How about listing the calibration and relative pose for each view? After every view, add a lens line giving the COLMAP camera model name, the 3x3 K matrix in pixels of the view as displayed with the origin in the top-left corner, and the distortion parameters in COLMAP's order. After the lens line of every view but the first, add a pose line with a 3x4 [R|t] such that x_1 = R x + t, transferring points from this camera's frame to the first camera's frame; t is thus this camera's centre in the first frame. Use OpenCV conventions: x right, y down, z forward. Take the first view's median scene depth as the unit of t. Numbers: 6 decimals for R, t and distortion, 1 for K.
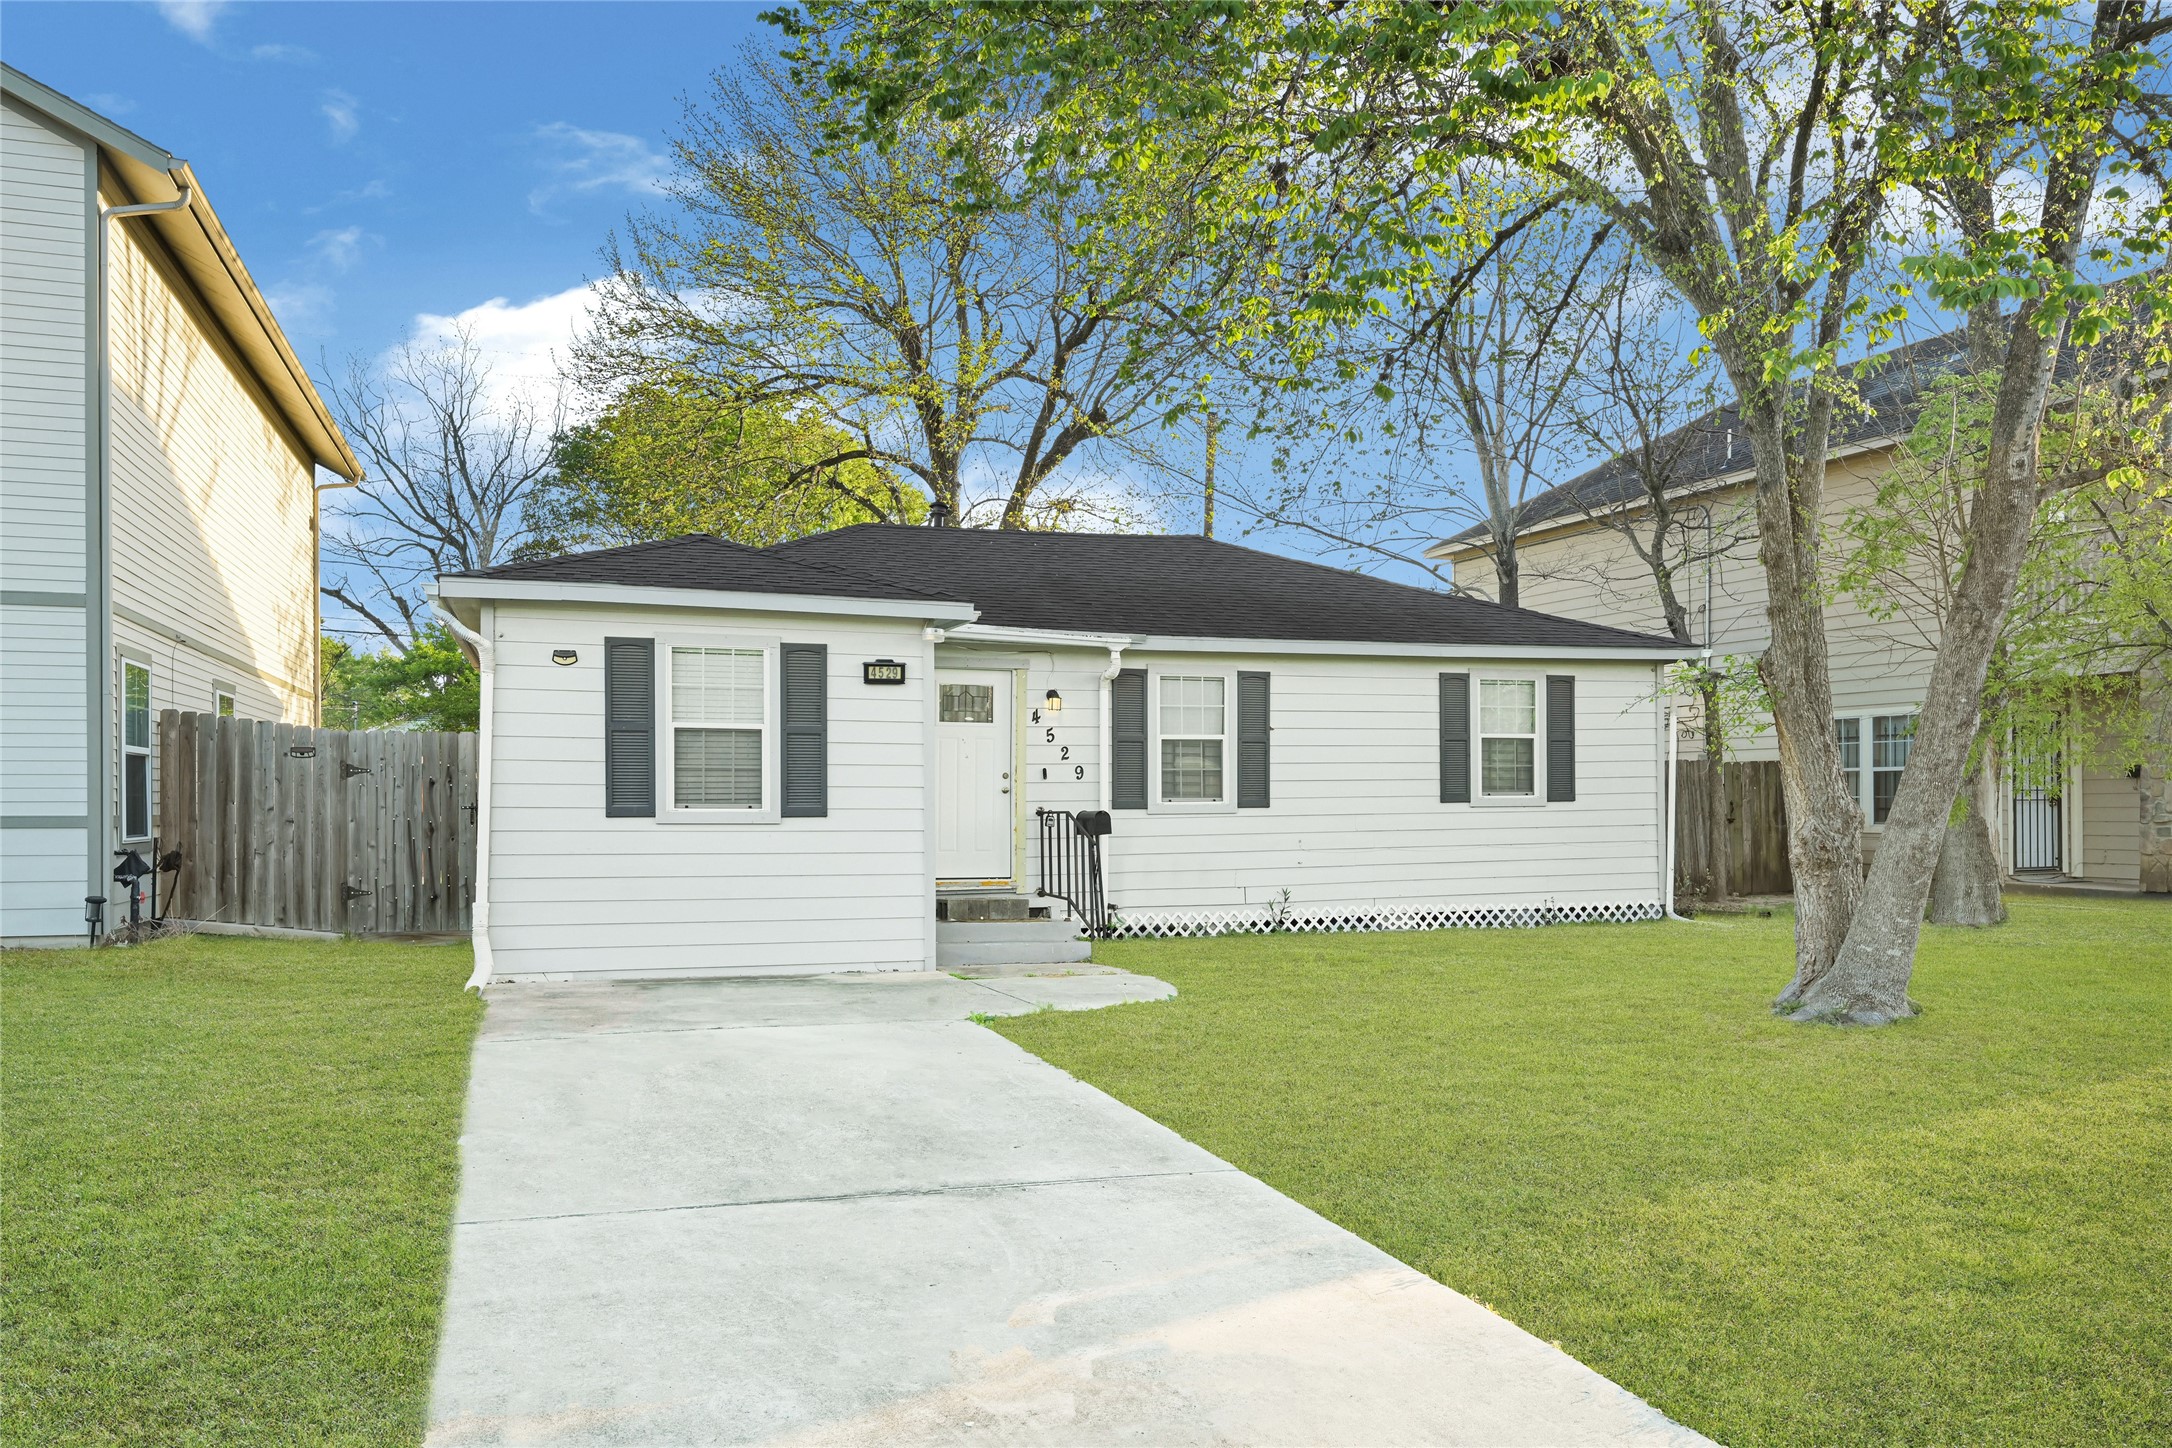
lens RADIAL K [[1544.4, 0, 1086.0], [0, 1544.4, 724.0], [0, 0, 1]] dist [0.000321, 0.000080]
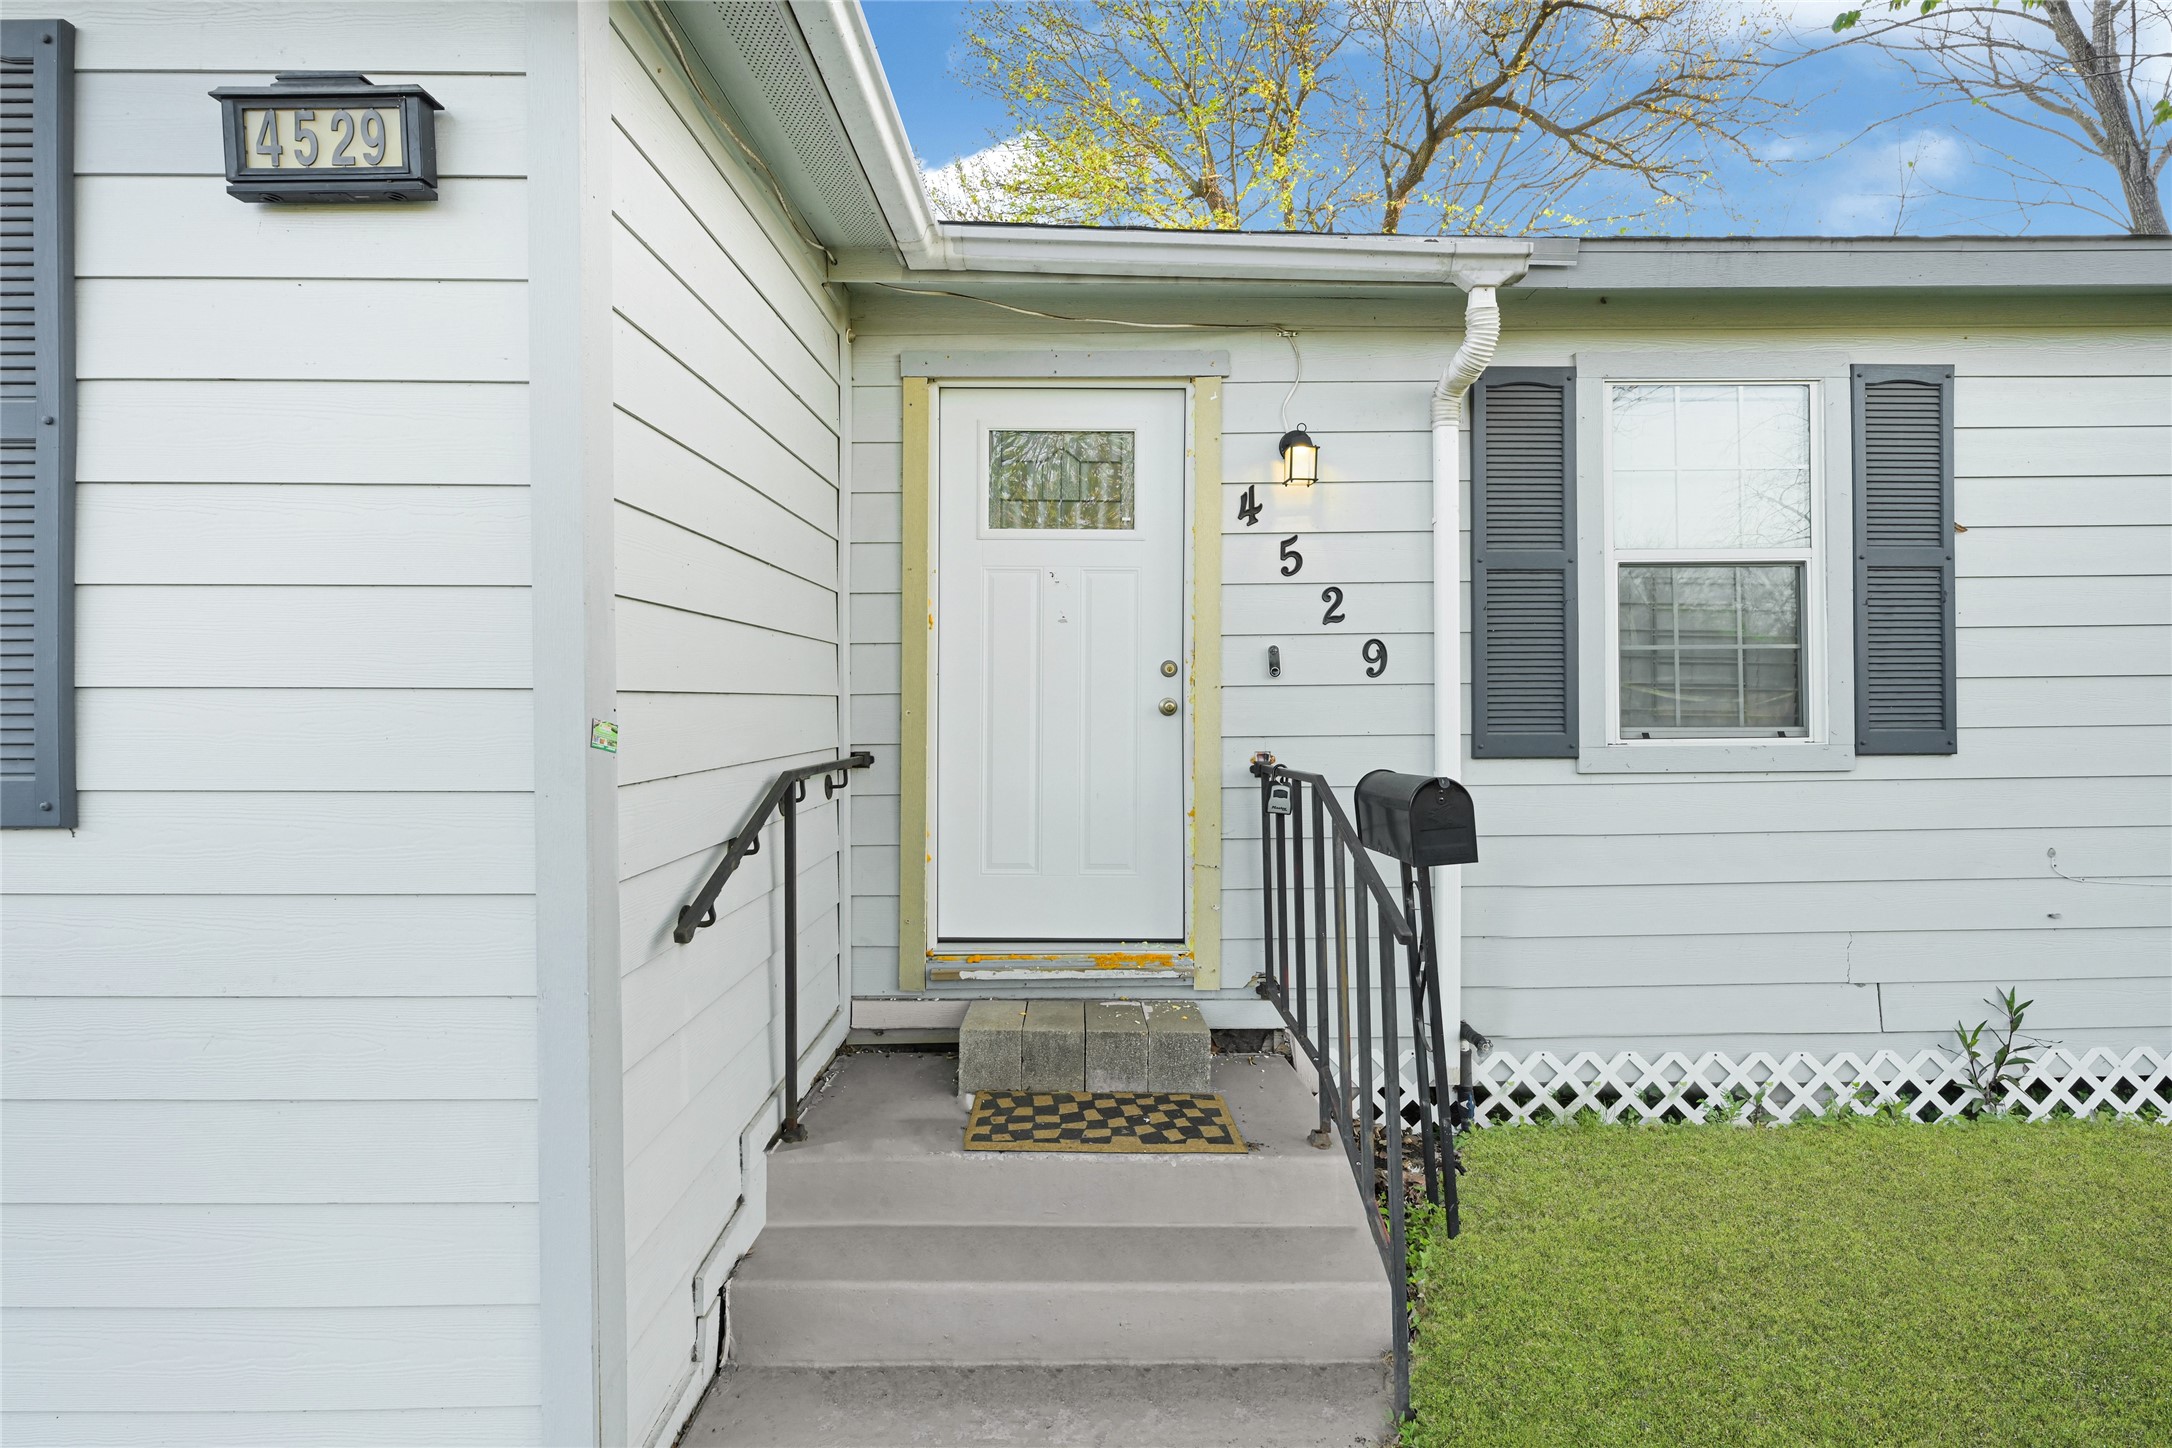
lens RADIAL K [[937.0, 0, 1109.9], [0, 937.0, 705.8], [0, 0, 1]] dist [0.000053, 0.000060]
pose [[0.944631, -0.004092, -0.328109, 0.008826], [0.016874, 0.999205, 0.036118, 0.033124], [0.327700, -0.039655, 0.943949, 0.759635]]
